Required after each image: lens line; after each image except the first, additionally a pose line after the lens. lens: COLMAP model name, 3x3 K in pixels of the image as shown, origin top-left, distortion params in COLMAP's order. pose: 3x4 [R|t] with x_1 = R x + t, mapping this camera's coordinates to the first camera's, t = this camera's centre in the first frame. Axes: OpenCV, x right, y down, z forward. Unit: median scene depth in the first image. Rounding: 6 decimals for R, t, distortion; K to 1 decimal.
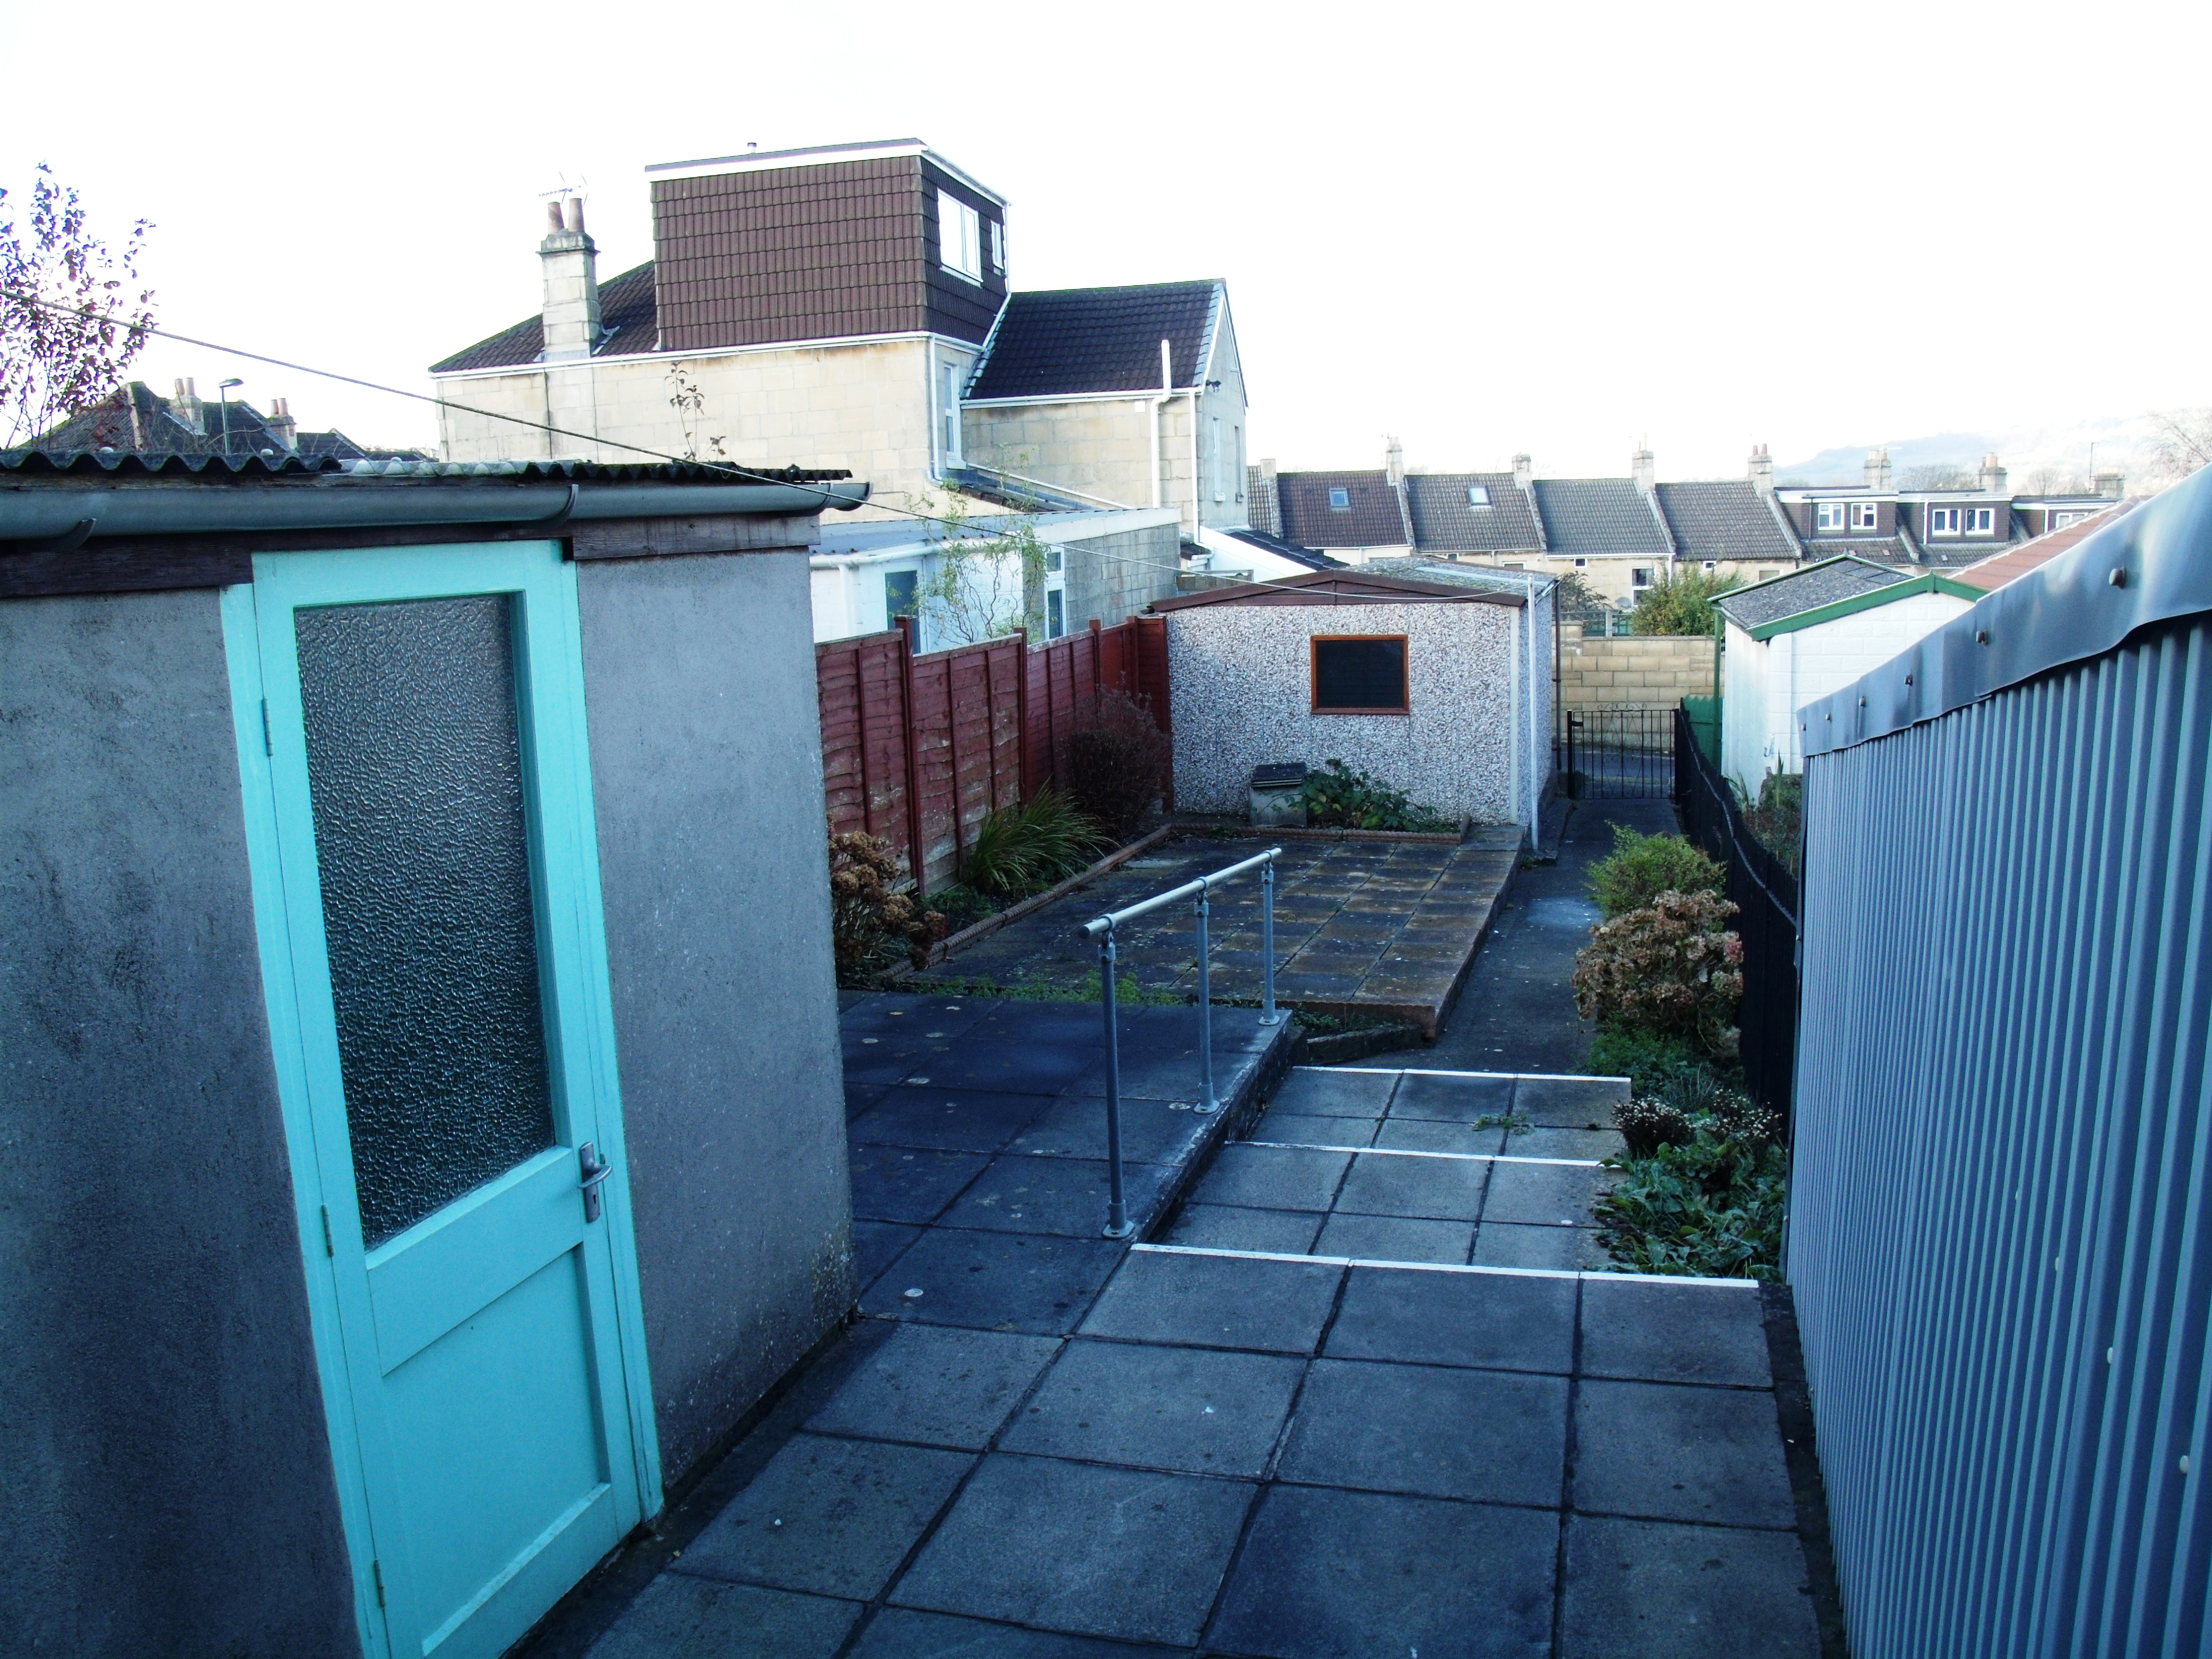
lens RADIAL K [[1784.5, 0, 1105.4], [0, 1784.5, 831.1], [0, 0, 1]] dist [-0.099614, 0.006441]
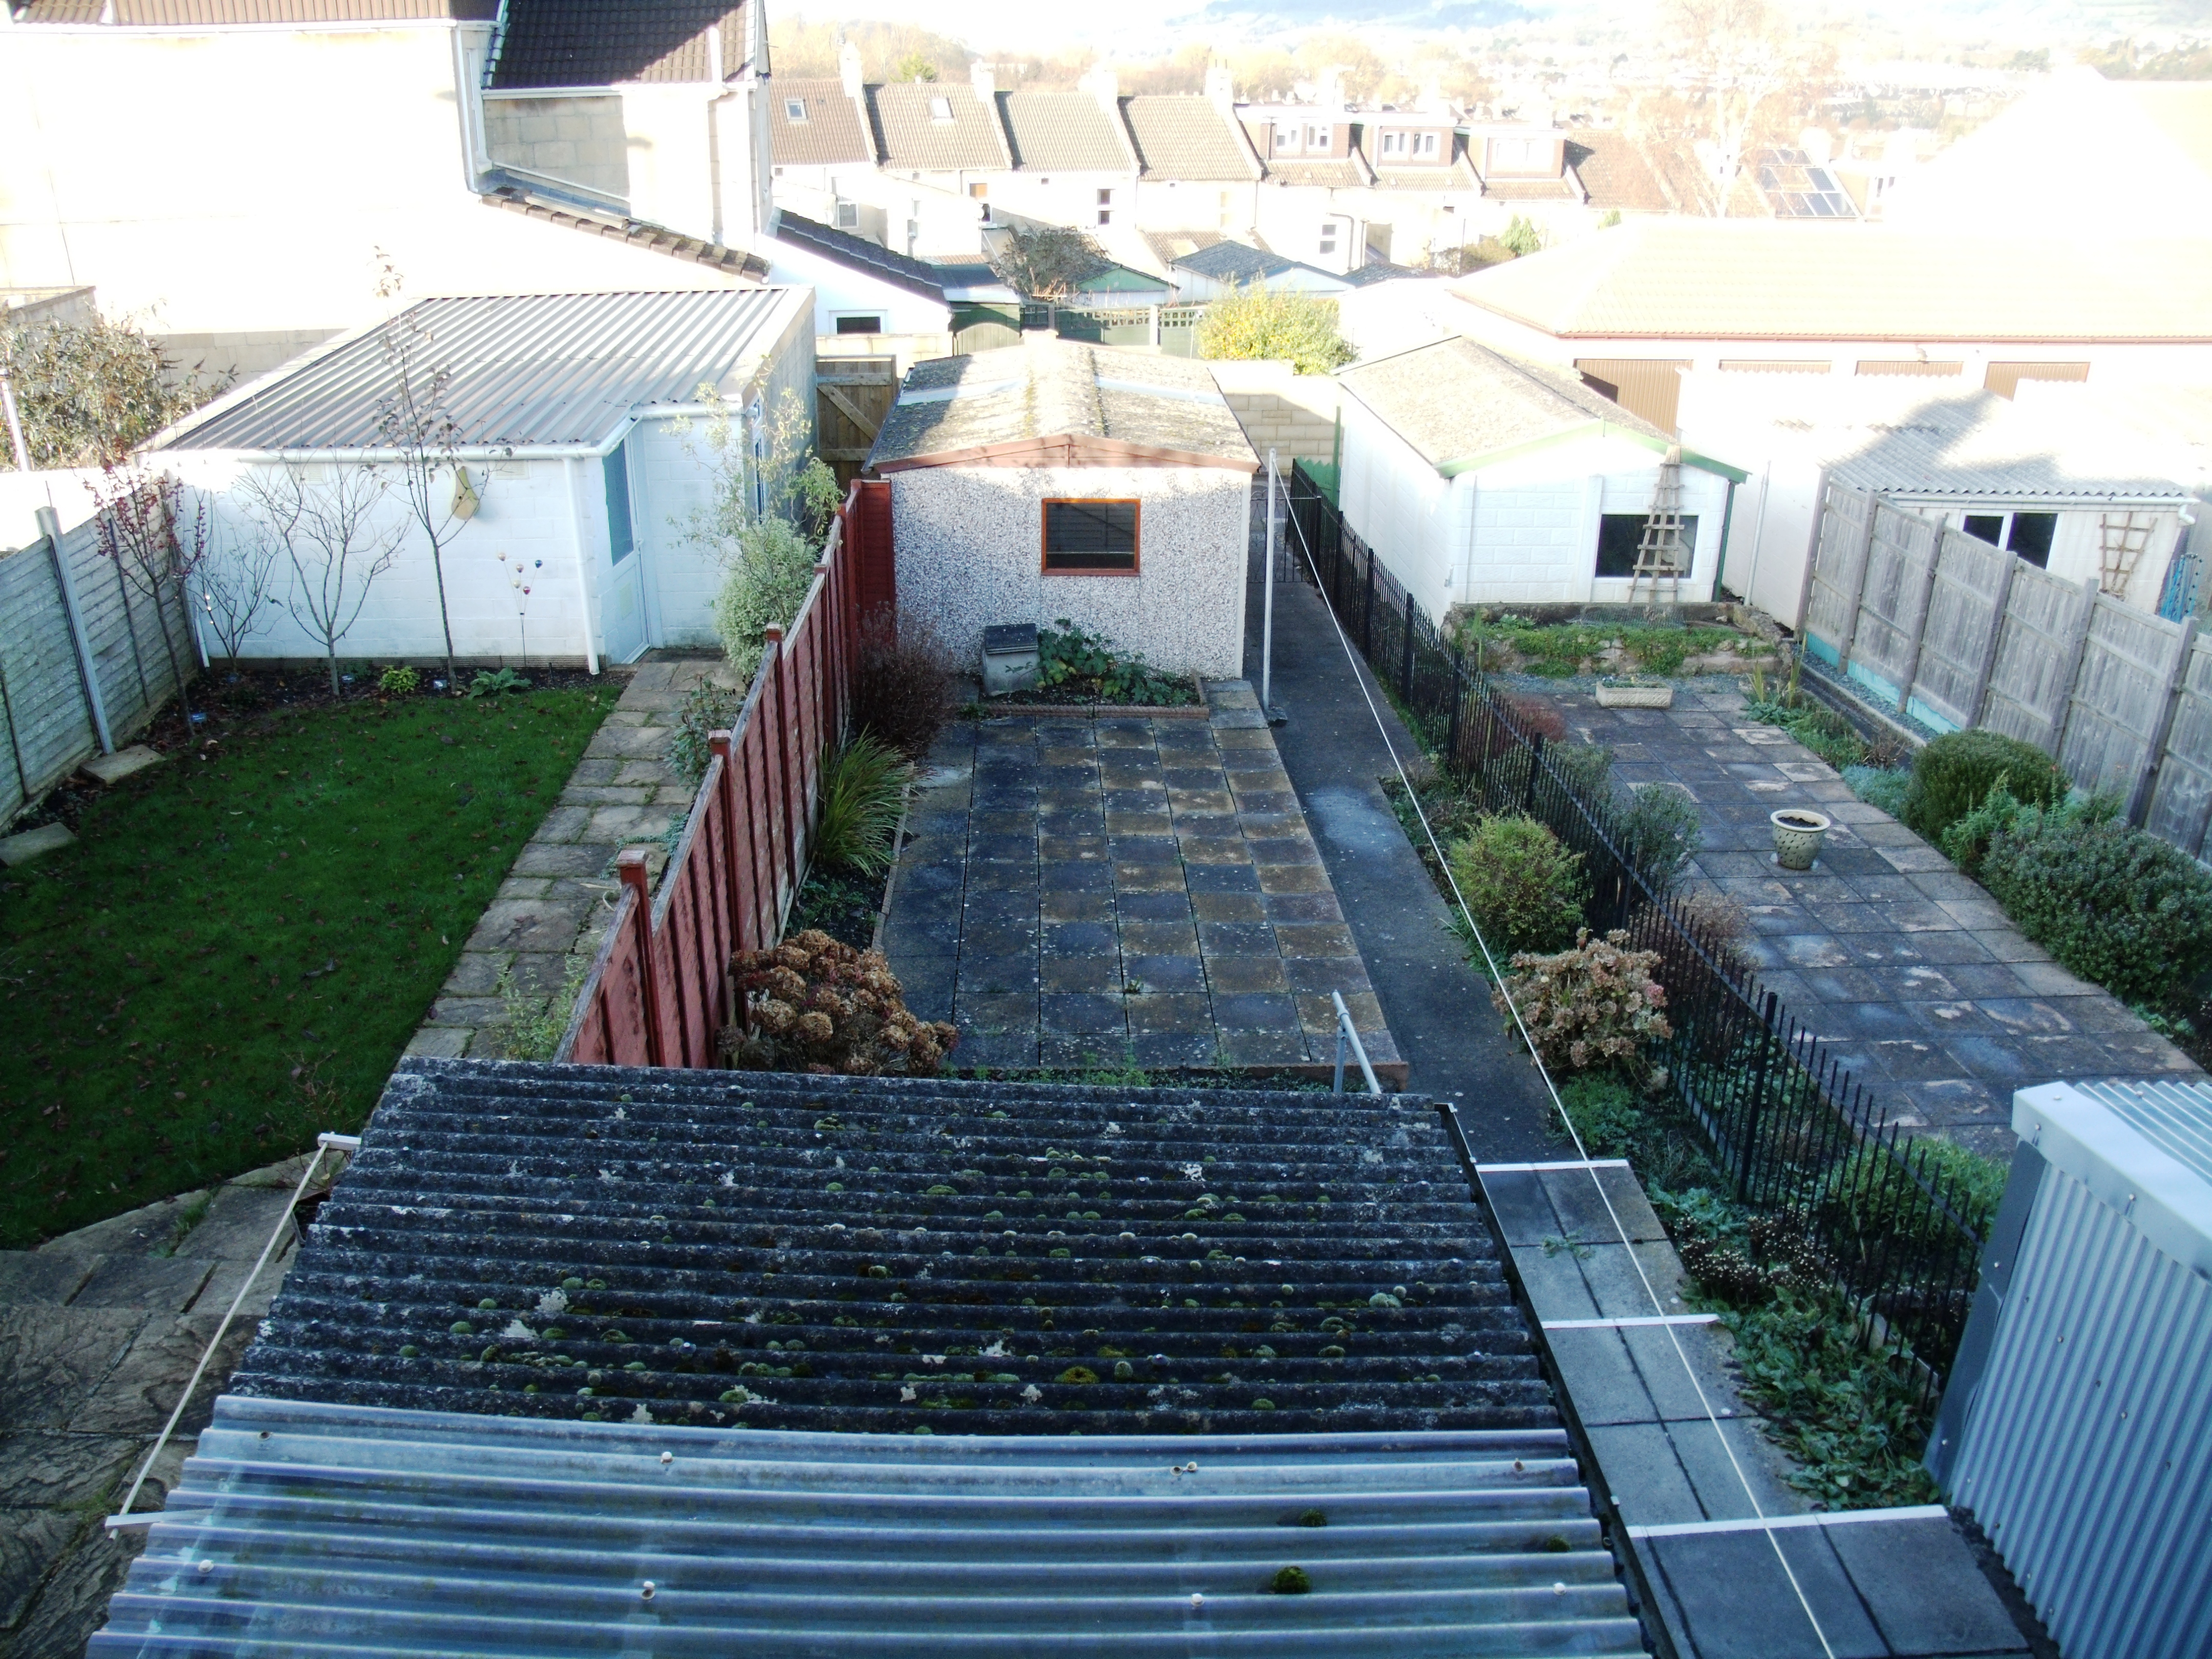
lens RADIAL K [[1784.5, 0, 1105.2], [0, 1784.5, 828.8], [0, 0, 1]] dist [-0.099614, 0.006441]
pose [[0.954748, -0.082635, 0.285705, -0.145549], [0.020248, 0.976457, 0.214759, -0.139513], [-0.296726, -0.199256, 0.933944, 0.030802]]
